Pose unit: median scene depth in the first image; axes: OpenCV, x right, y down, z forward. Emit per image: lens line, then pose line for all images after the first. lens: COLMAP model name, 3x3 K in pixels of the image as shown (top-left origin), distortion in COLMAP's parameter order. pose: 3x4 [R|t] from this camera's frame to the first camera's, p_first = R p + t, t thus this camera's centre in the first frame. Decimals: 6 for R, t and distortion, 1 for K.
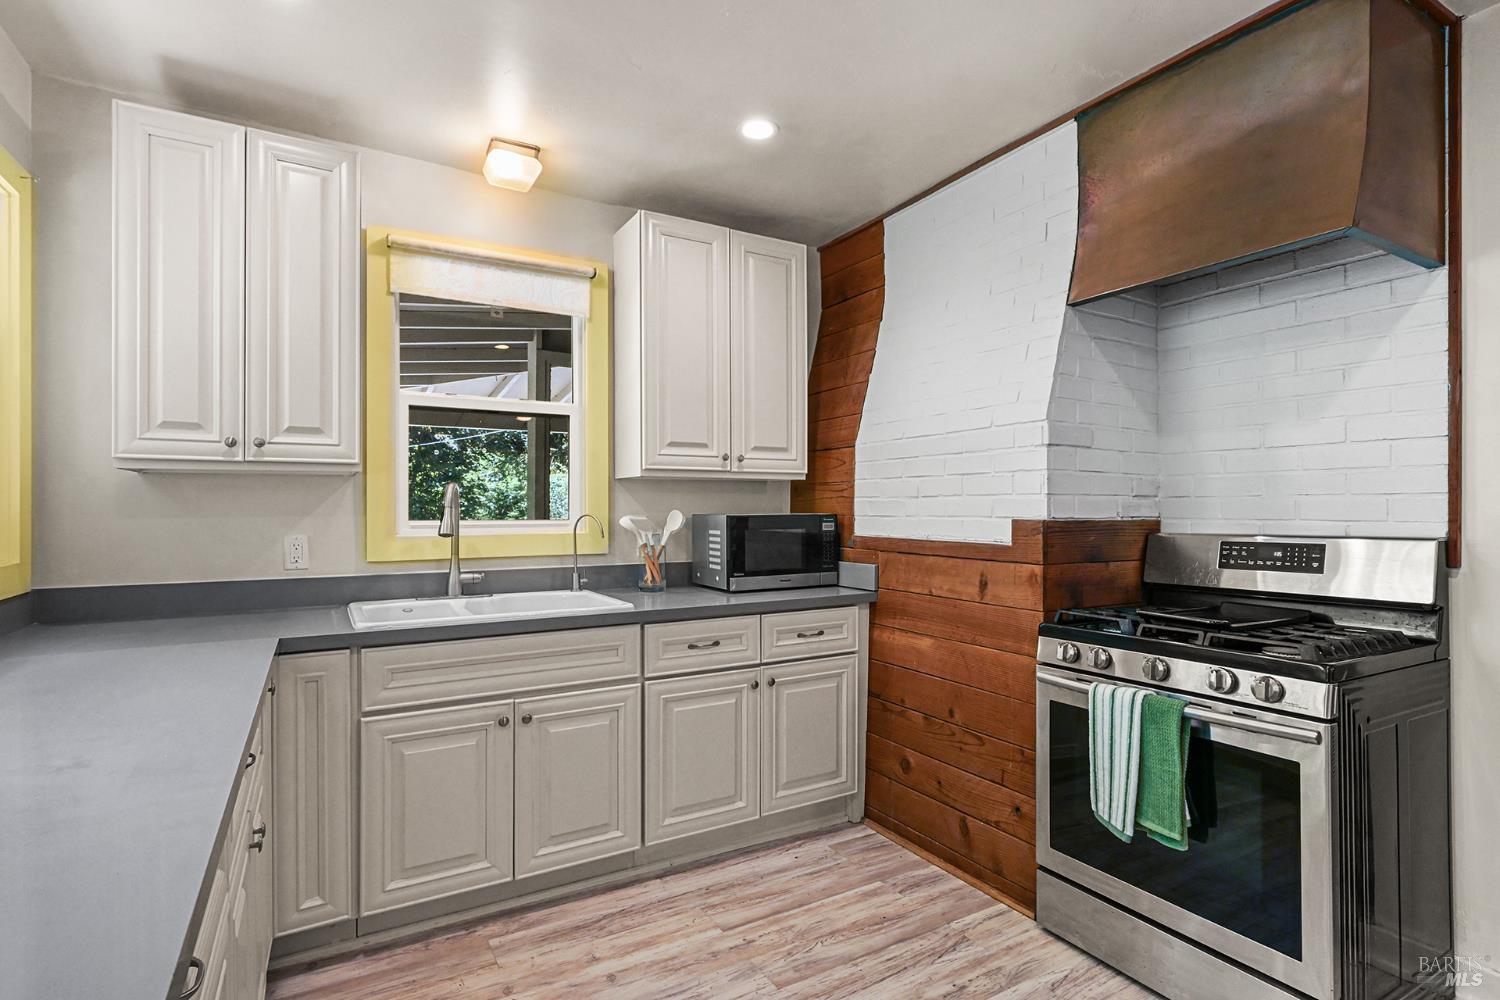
lens RADIAL K [[744.3, 0, 746.6], [0, 744.3, 501.9], [0, 0, 1]] dist [0.001374, 0.000342]
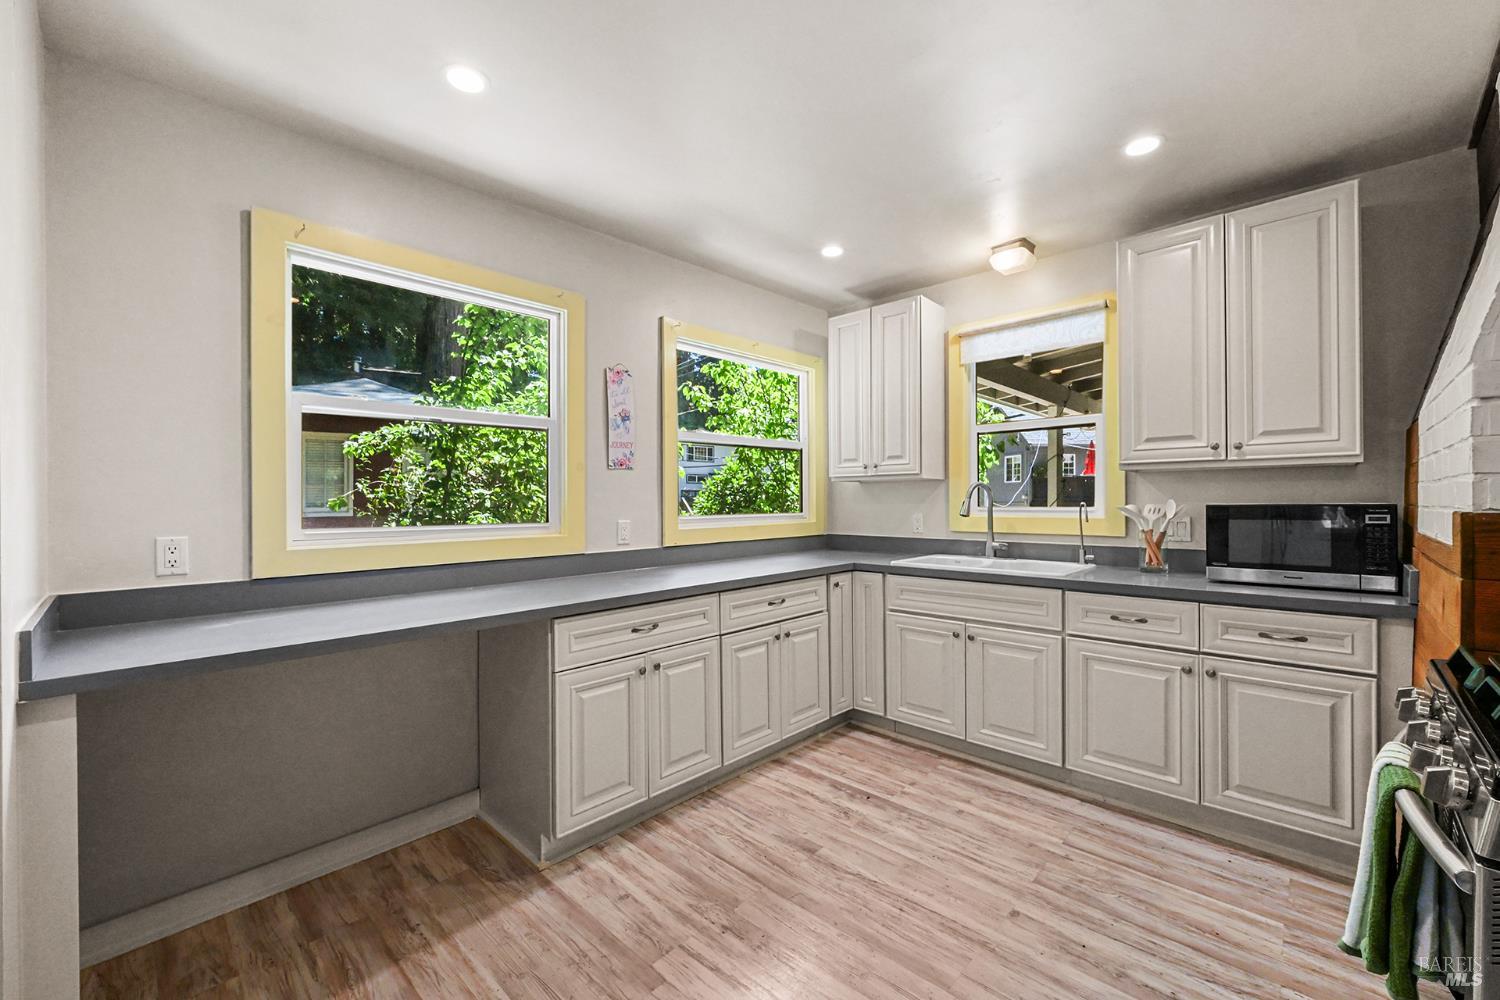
lens RADIAL K [[596.3, 0, 748.1], [0, 596.3, 497.8], [0, 0, 1]] dist [-0.000006, -0.000190]
pose [[0.280385, -0.006056, -0.959868, 0.692159], [0.010100, 0.999943, -0.003358, 0.006478], [0.959834, -0.008753, 0.280431, 0.211680]]
